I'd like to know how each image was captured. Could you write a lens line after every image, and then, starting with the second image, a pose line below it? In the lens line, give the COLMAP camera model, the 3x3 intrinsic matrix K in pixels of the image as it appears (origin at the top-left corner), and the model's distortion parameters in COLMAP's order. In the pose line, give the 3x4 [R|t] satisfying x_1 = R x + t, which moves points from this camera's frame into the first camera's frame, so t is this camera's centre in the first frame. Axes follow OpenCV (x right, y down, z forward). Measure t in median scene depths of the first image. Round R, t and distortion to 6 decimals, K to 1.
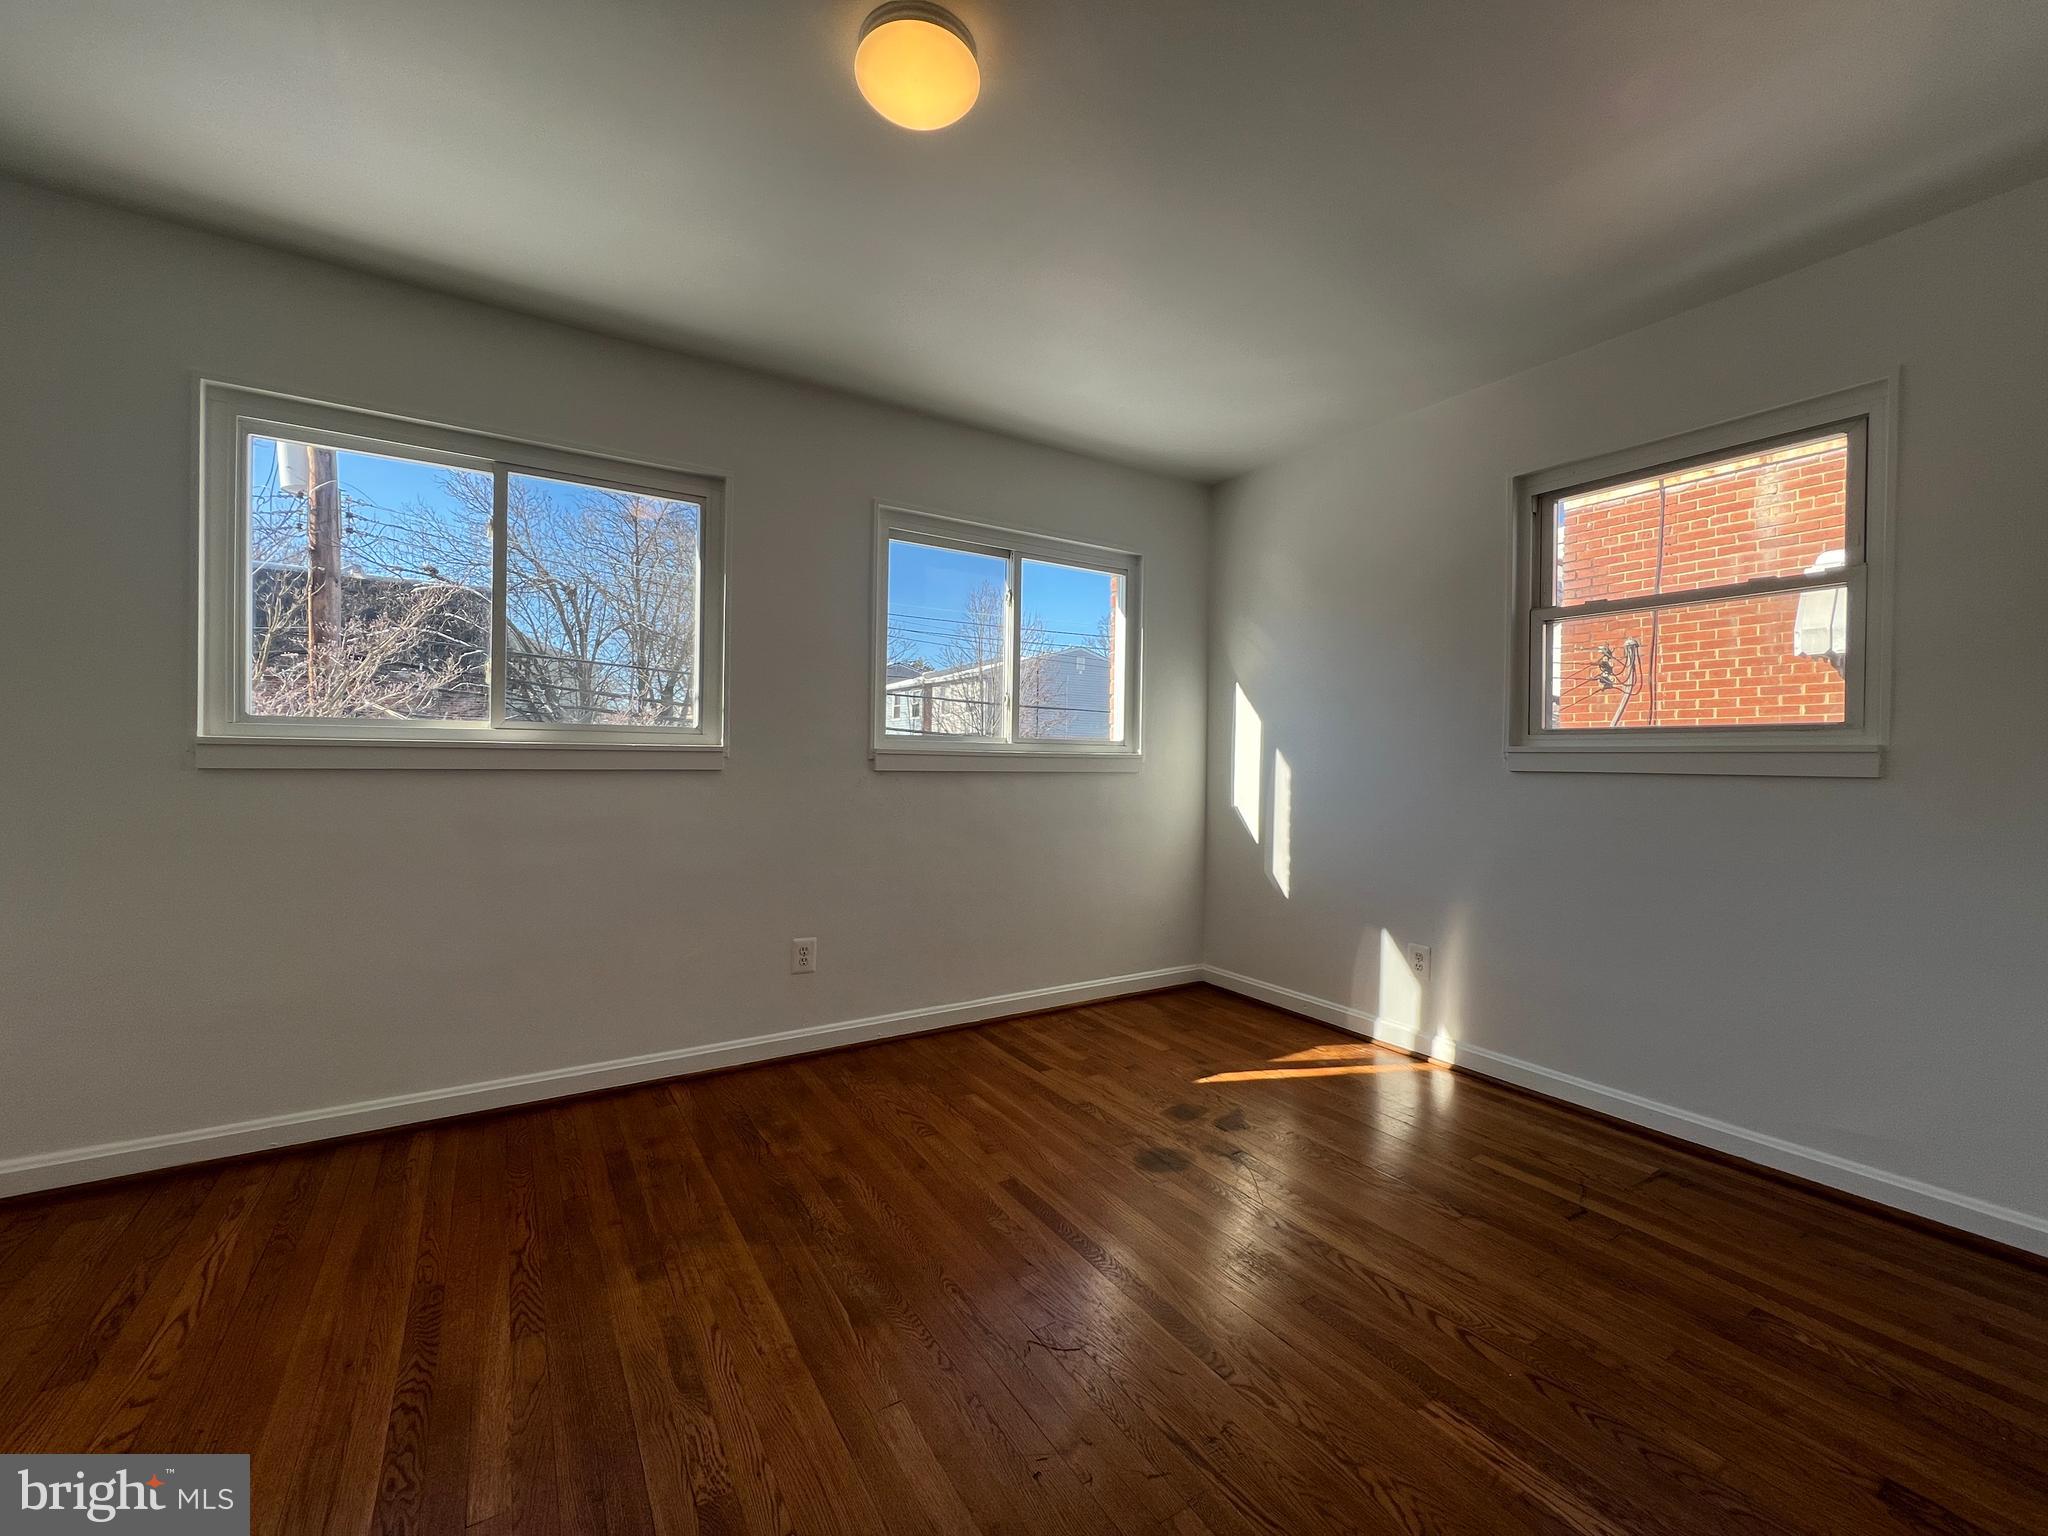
lens RADIAL K [[824.9, 0, 1014.0], [0, 824.9, 777.3], [0, 0, 1]] dist [-0.001691, -0.000571]
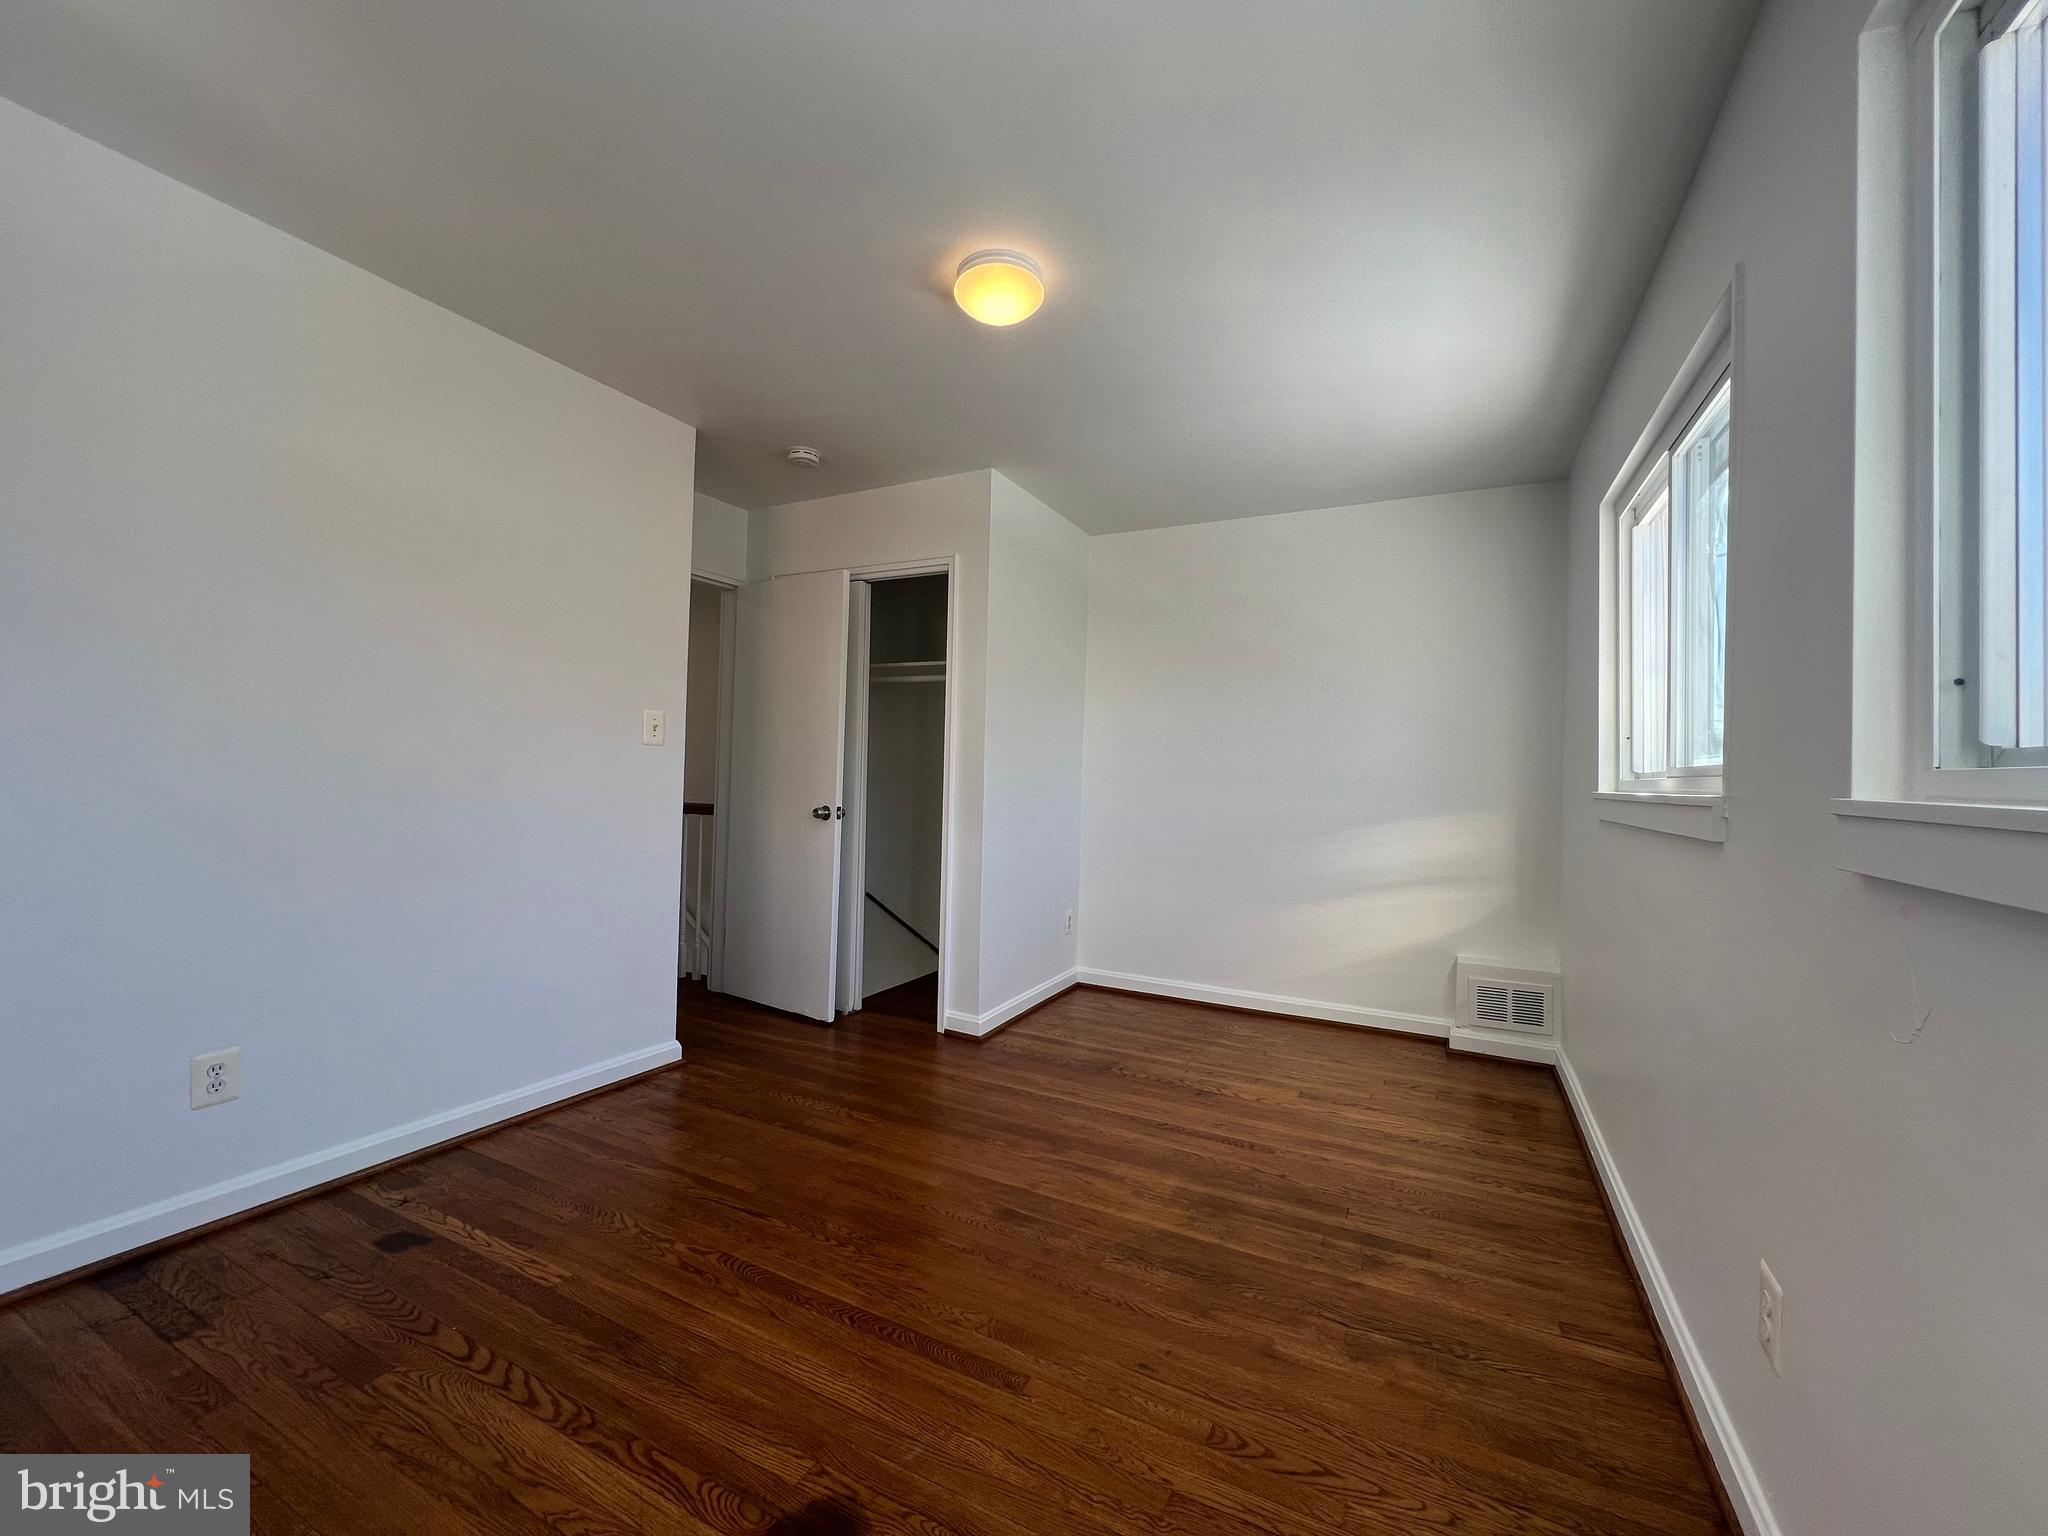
lens RADIAL K [[824.9, 0, 1029.9], [0, 824.9, 762.0], [0, 0, 1]] dist [-0.001691, -0.000571]
pose [[-0.852251, -0.049421, -0.520793, 0.457946], [-0.054630, 0.998492, -0.005353, -0.052768], [0.520272, 0.023888, -0.853666, 1.903366]]
